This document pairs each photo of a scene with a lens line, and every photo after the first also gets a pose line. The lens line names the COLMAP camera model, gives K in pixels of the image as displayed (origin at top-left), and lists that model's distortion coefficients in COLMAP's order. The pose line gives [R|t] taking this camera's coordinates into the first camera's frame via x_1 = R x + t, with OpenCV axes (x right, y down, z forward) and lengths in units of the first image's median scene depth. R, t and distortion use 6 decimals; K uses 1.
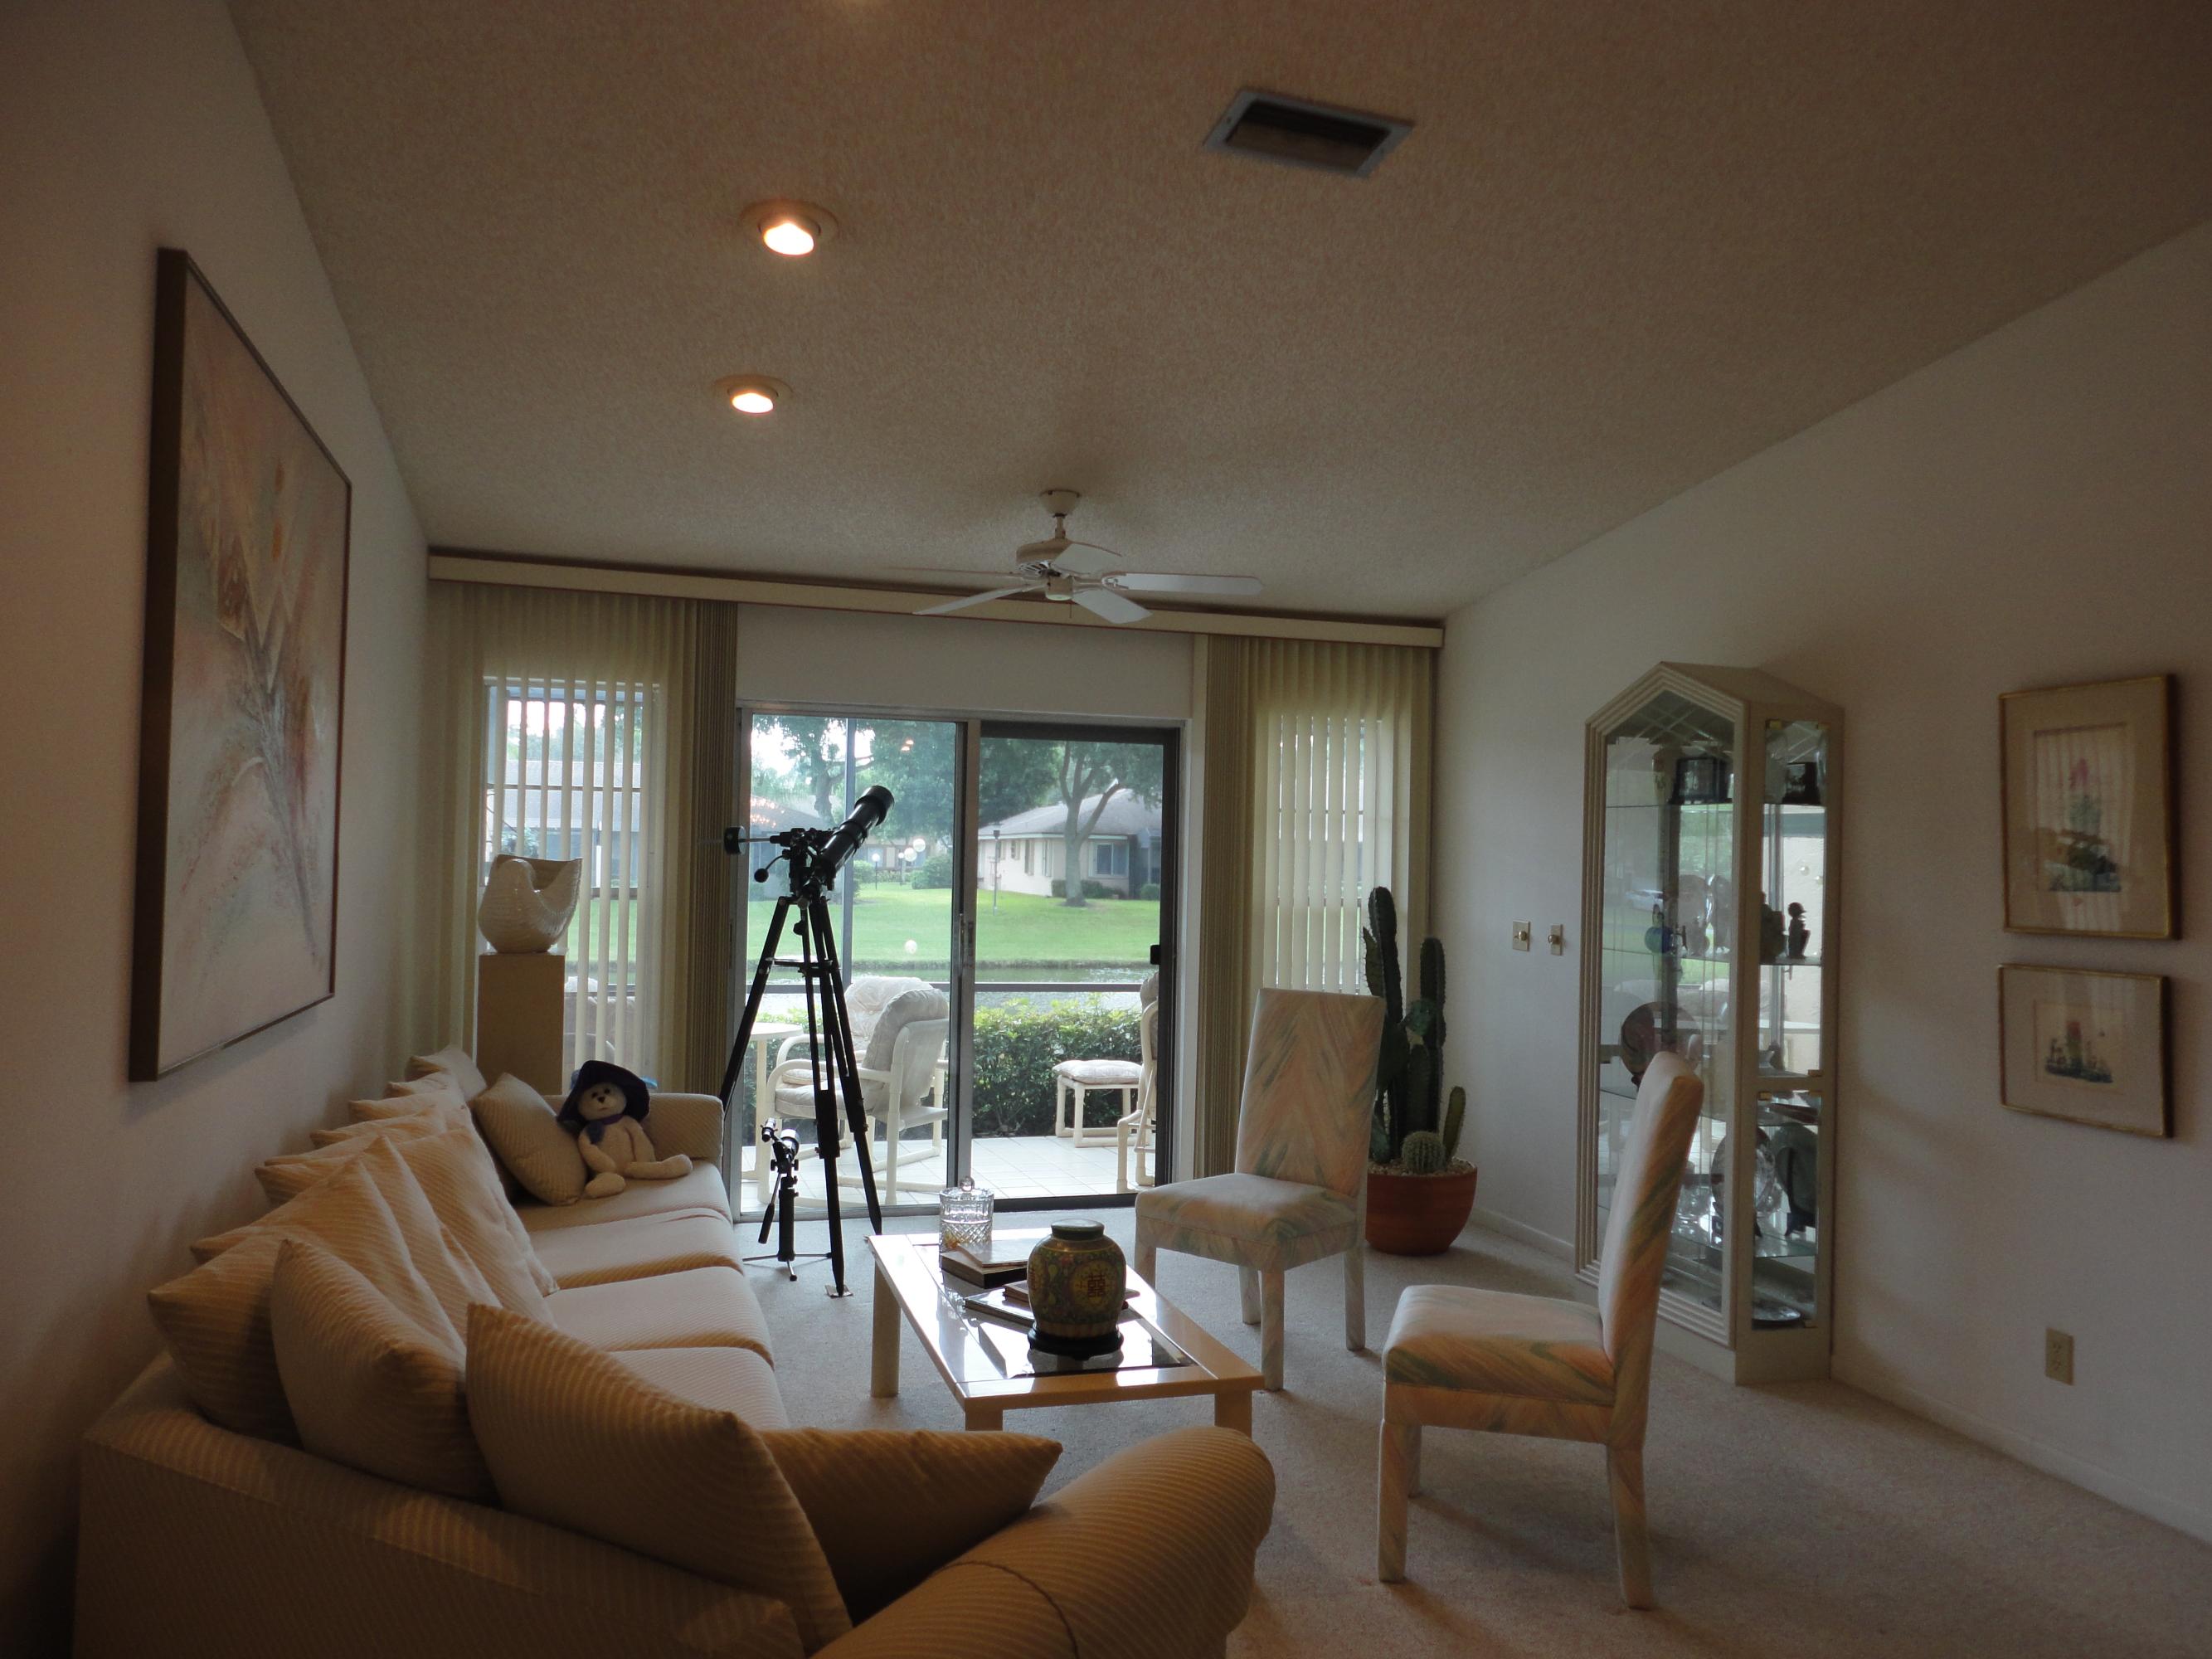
lens RADIAL K [[1660.5, 0, 1106.0], [0, 1660.5, 829.5], [0, 0, 1]] dist [-0.007097, 0.047268]
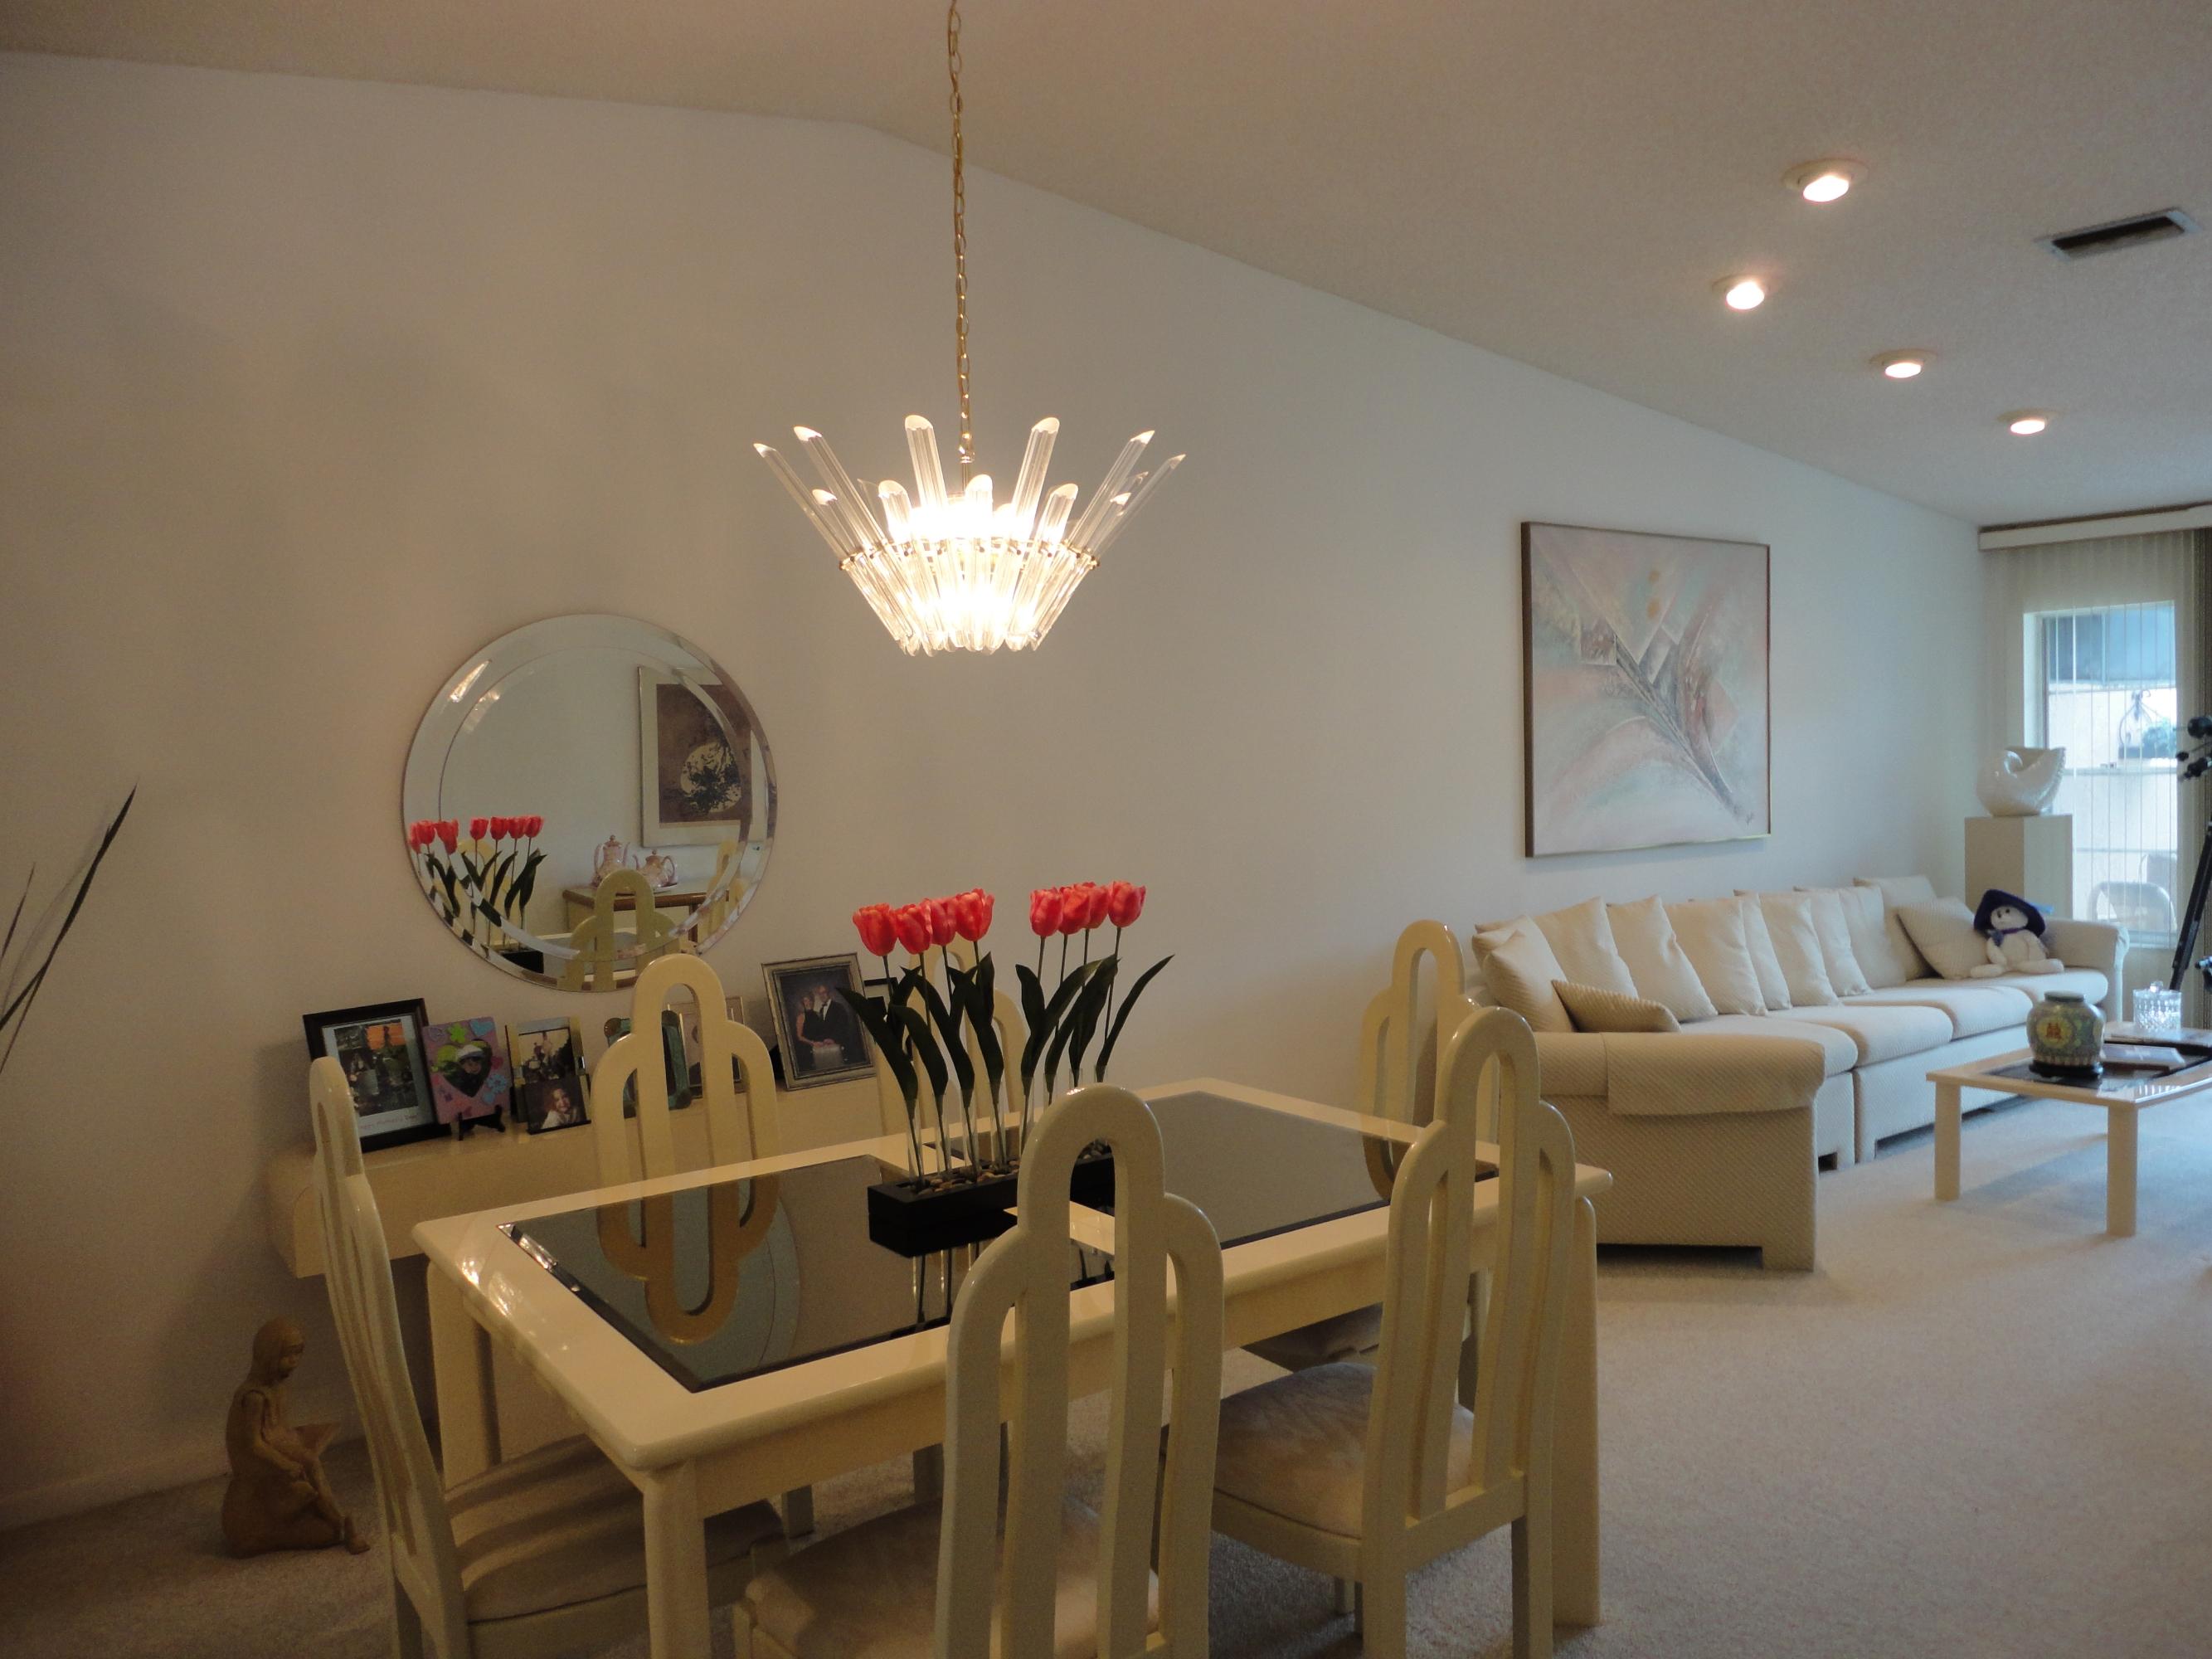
lens RADIAL K [[1646.0, 0, 1106.0], [0, 1646.0, 829.5], [0, 0, 1]] dist [0.078378, -0.080037]
pose [[0.336625, 0.011610, -0.941567, 0.635139], [0.057293, 0.997819, 0.032786, -0.004578], [0.939894, -0.064982, 0.335226, -0.172485]]
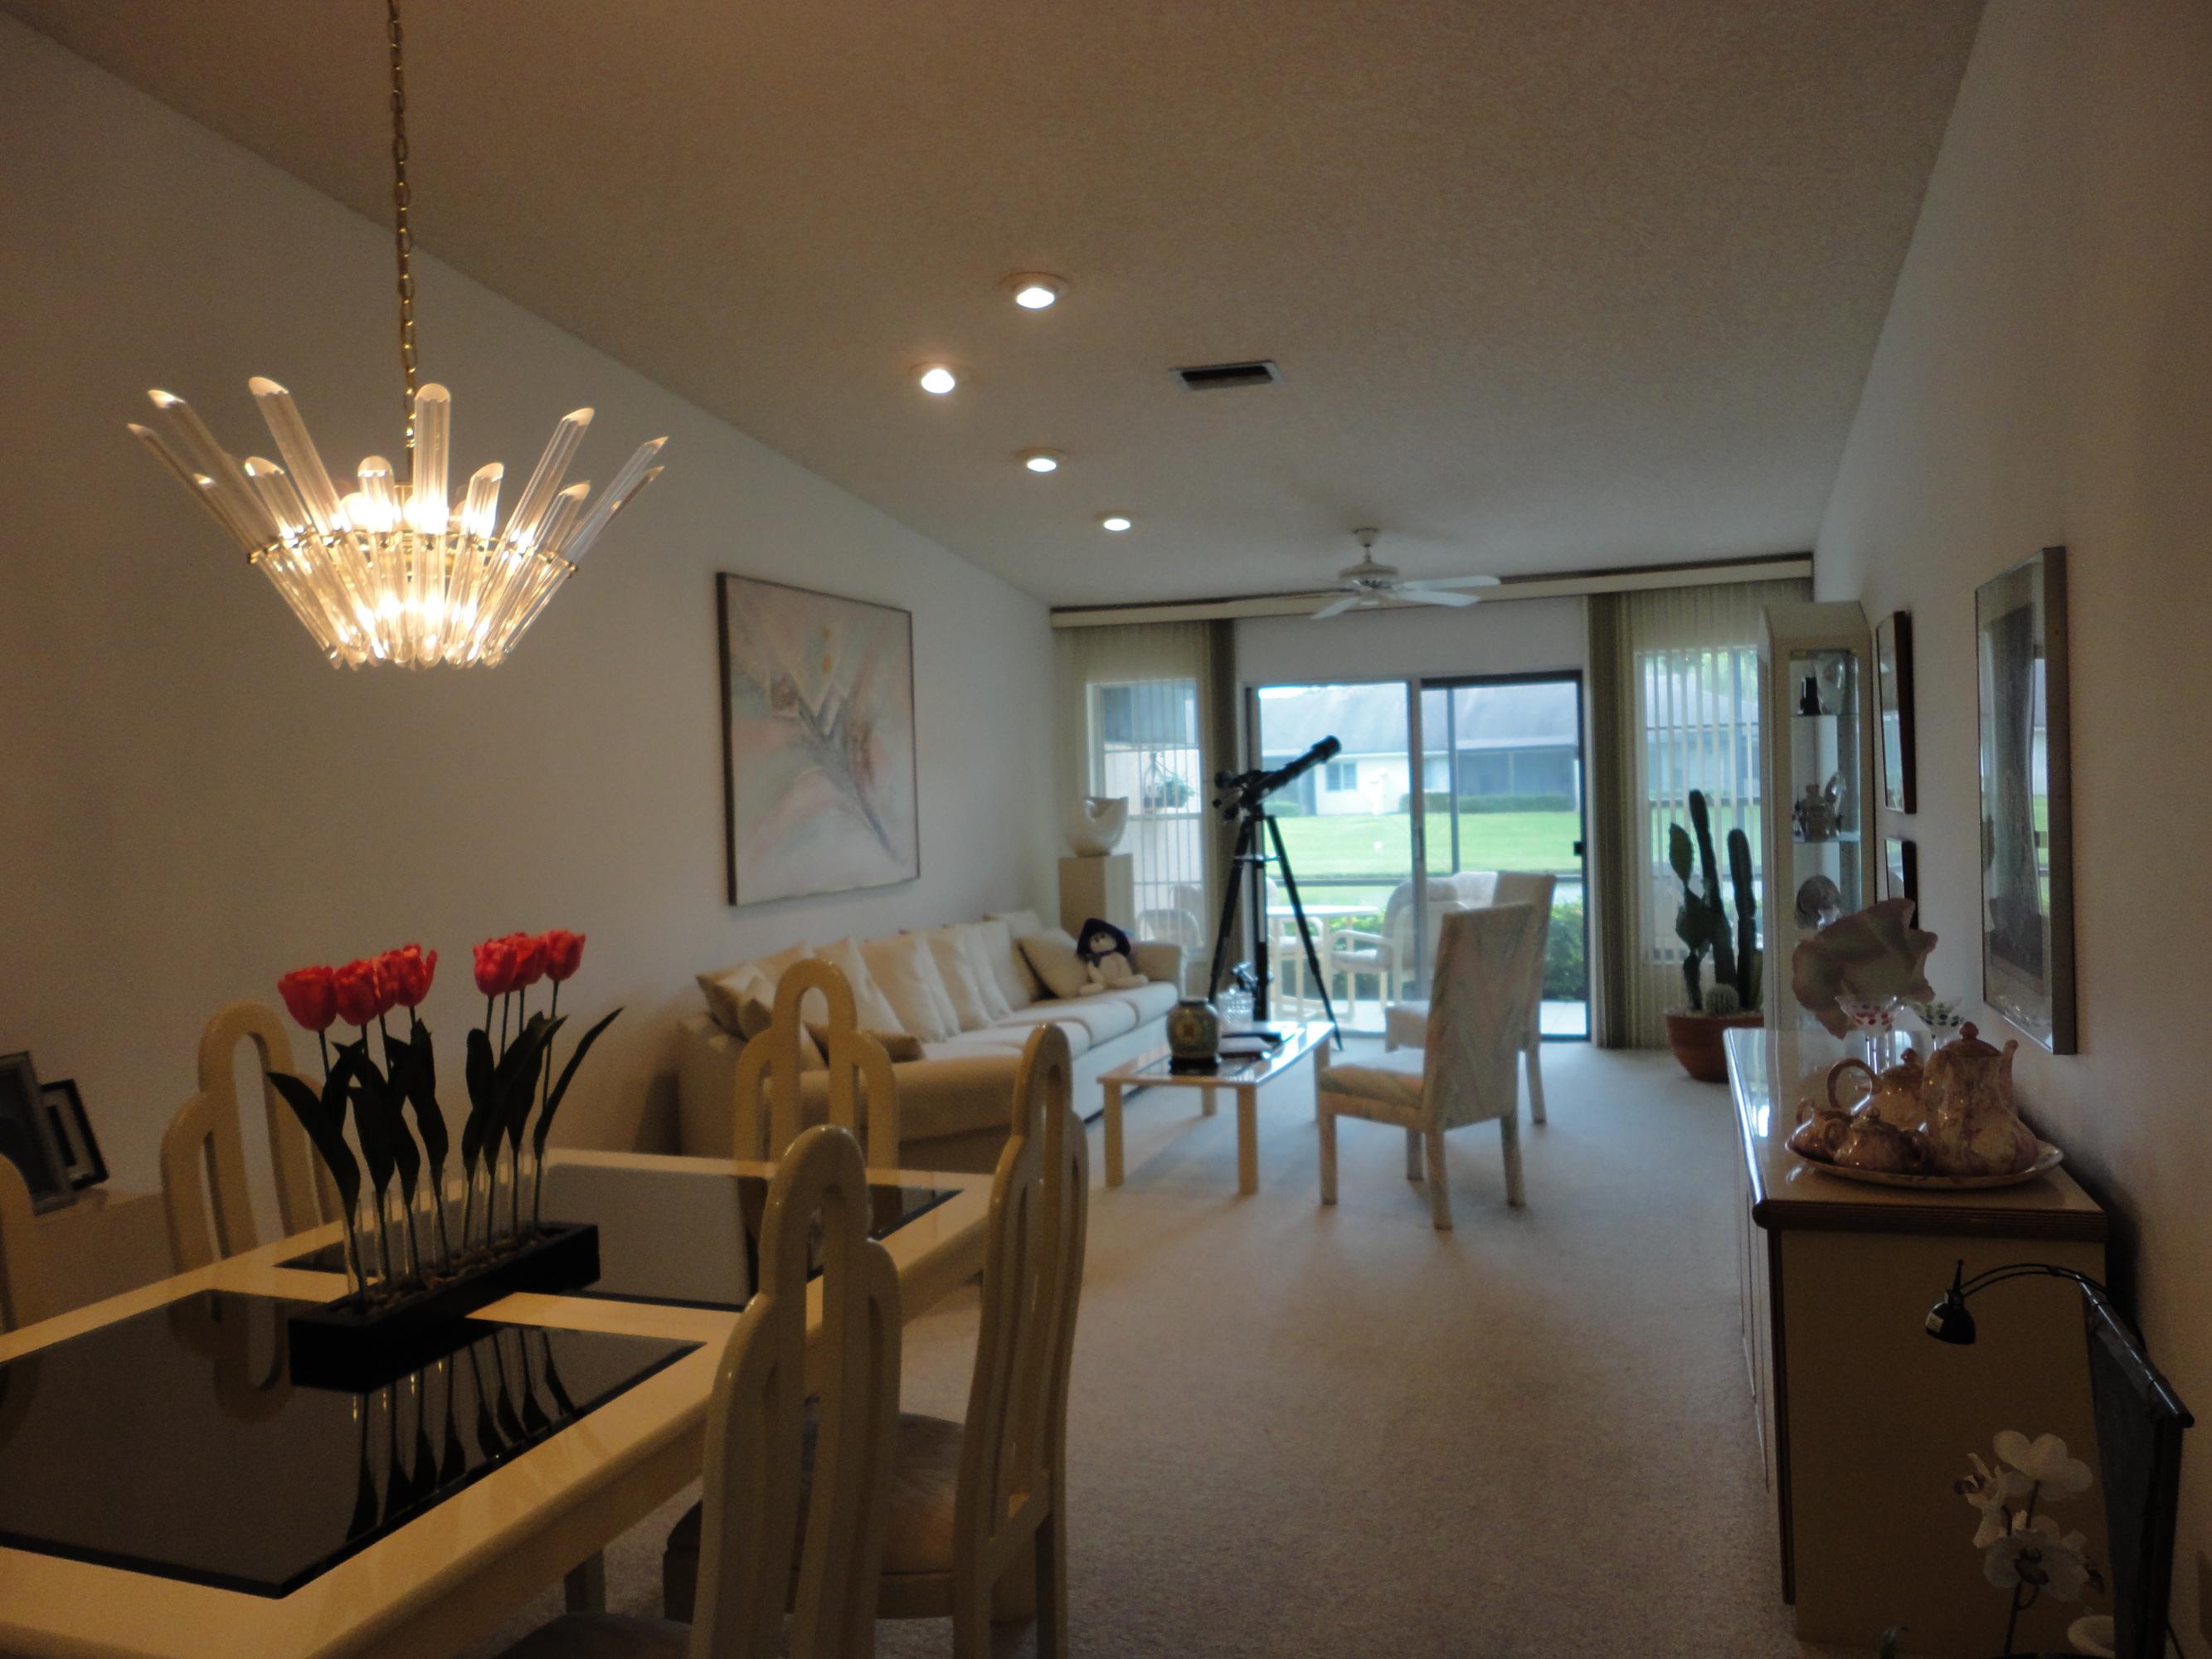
lens RADIAL K [[1660.5, 0, 1106.0], [0, 1660.5, 829.5], [0, 0, 1]] dist [-0.007097, 0.047268]
pose [[0.804051, -0.033010, -0.593643, 0.556988], [0.065319, 0.997318, 0.033014, -0.004563], [0.590962, -0.065321, 0.804051, -0.270880]]
